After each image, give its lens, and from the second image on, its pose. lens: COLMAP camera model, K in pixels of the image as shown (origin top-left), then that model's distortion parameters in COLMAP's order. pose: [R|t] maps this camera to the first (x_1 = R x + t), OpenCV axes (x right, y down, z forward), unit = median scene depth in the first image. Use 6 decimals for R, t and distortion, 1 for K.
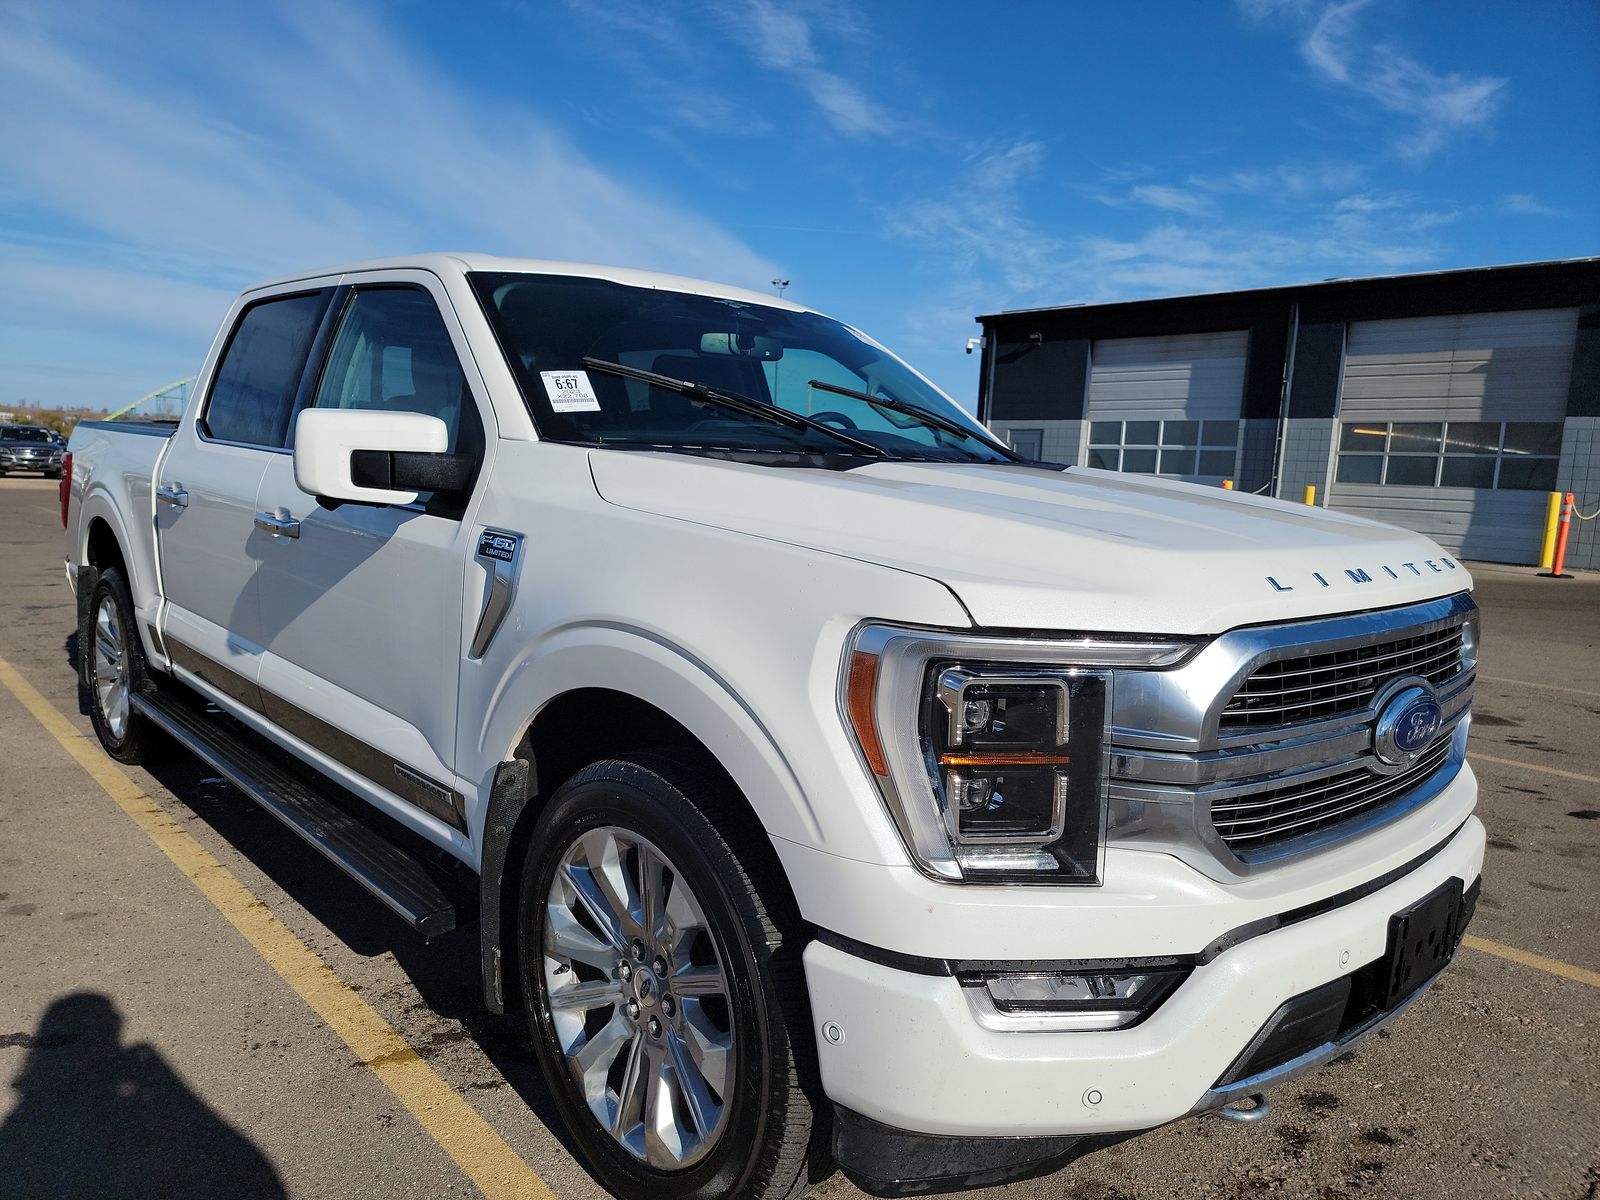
lens RADIAL K [[1106.0, 0, 795.9], [0, 1106.0, 583.6], [0, 0, 1]] dist [0.092908, -0.081535]
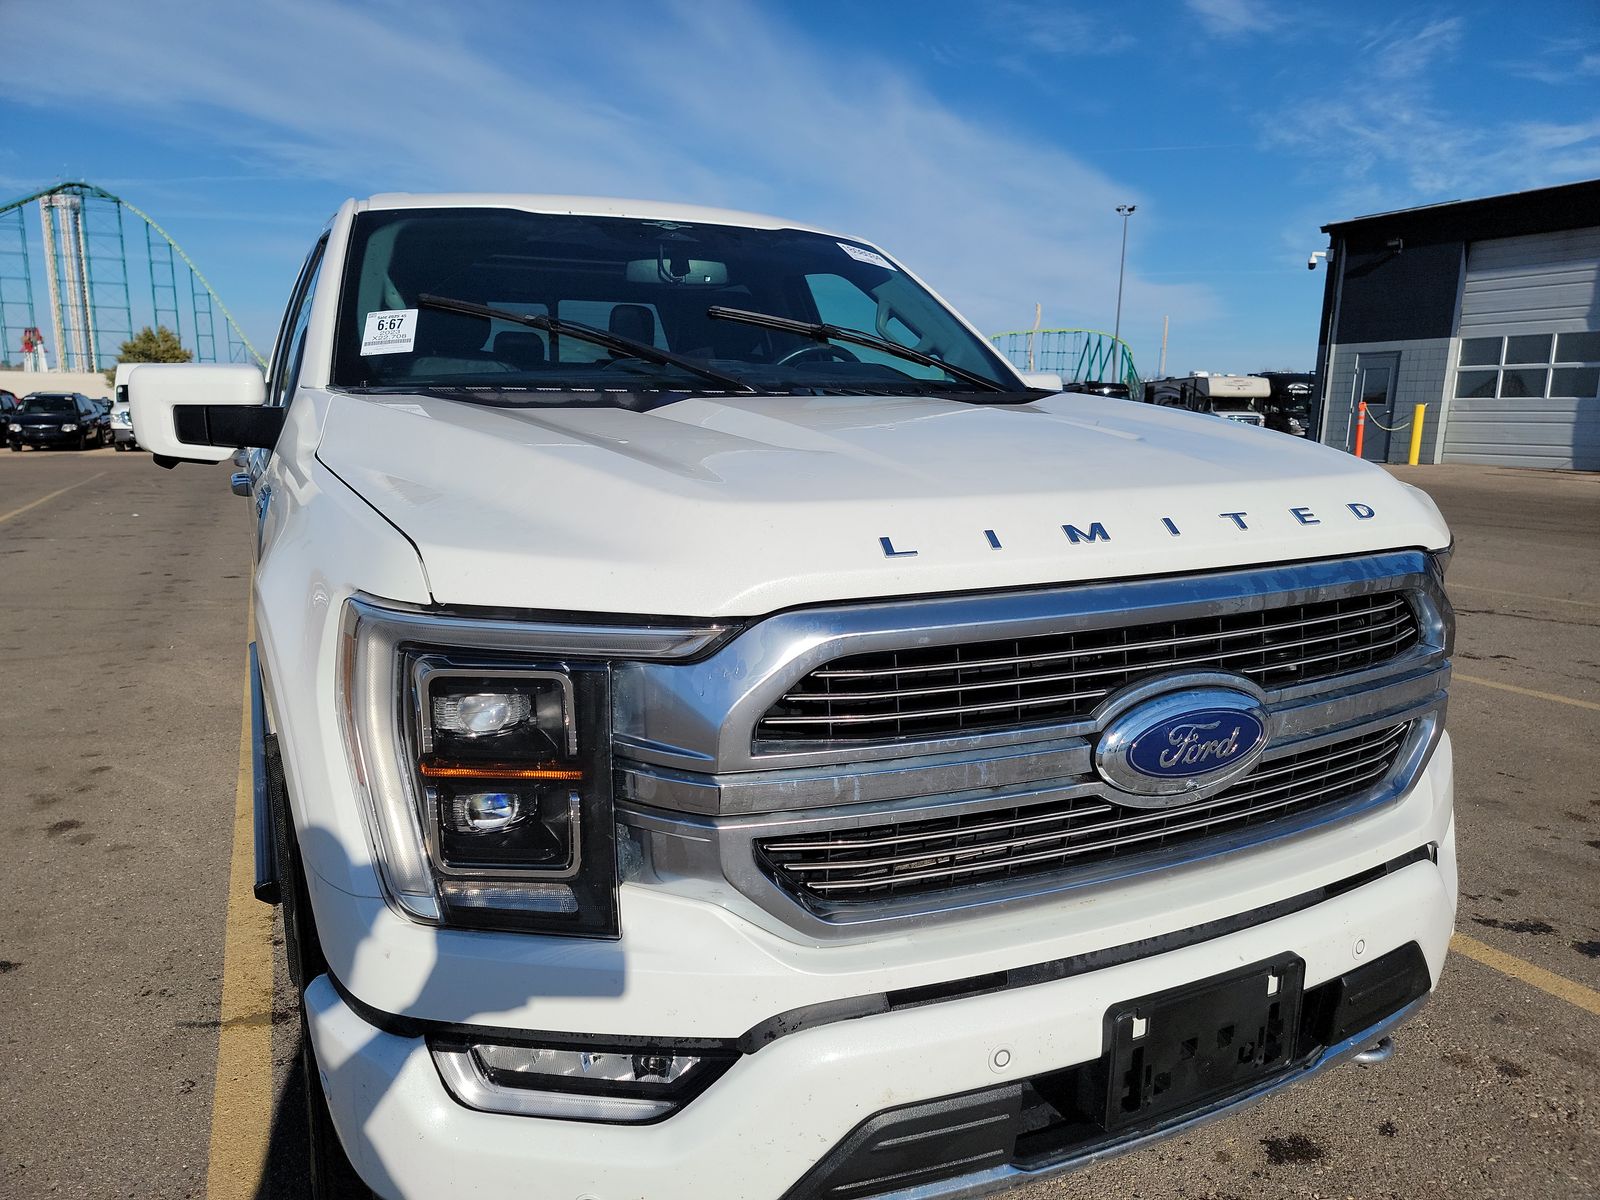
lens RADIAL K [[1111.8, 0, 800.0], [0, 1111.8, 600.0], [0, 0, 1]] dist [0.087121, -0.071375]
pose [[0.960549, 0.009567, -0.277946, 0.372293], [0.007015, 0.998257, 0.058602, -0.004932], [0.278022, -0.058240, 0.958807, 0.189108]]
